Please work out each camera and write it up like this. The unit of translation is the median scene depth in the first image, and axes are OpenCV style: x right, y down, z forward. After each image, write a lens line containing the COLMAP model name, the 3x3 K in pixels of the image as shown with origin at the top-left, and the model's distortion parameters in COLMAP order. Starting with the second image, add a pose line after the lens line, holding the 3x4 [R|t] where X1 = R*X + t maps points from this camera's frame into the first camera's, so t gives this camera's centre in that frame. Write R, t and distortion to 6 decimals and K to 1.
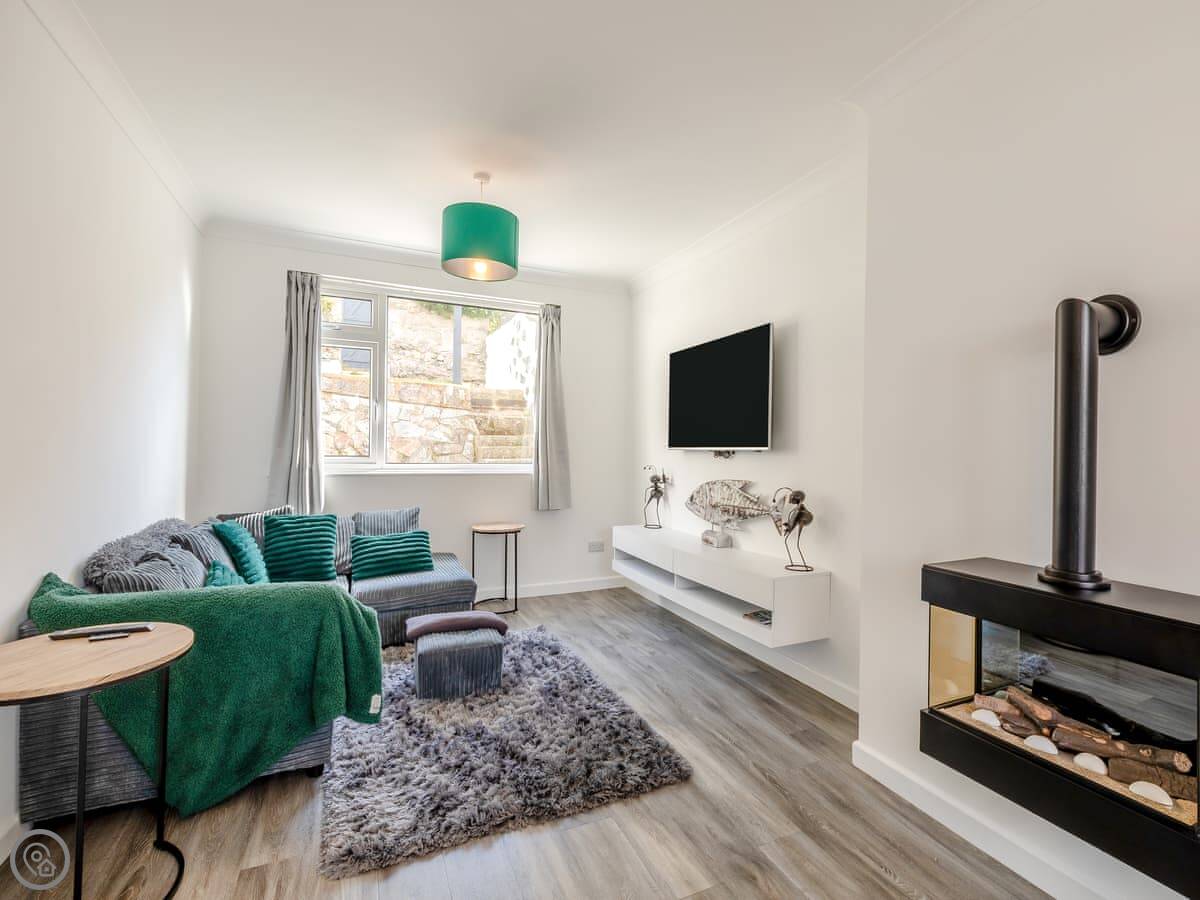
lens RADIAL K [[547.2, 0, 599.1], [0, 547.2, 453.3], [0, 0, 1]] dist [0.001054, 0.000297]
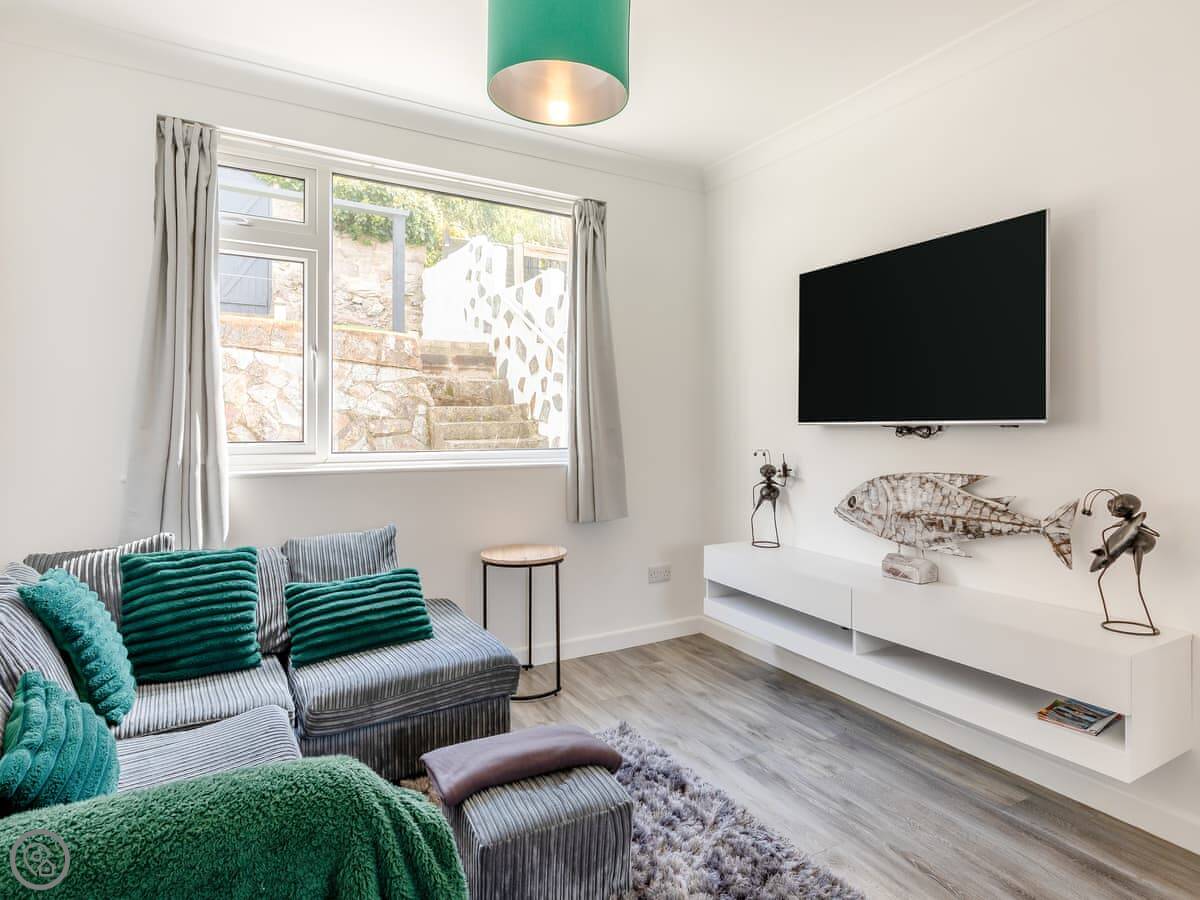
lens RADIAL K [[660.1, 0, 598.5], [0, 660.1, 424.8], [0, 0, 1]] dist [0.003323, -0.001729]
pose [[0.993516, -0.012885, 0.112960, -0.206713], [0.013380, 0.999904, -0.003621, -0.007425], [-0.112902, 0.005109, 0.993593, 0.284808]]
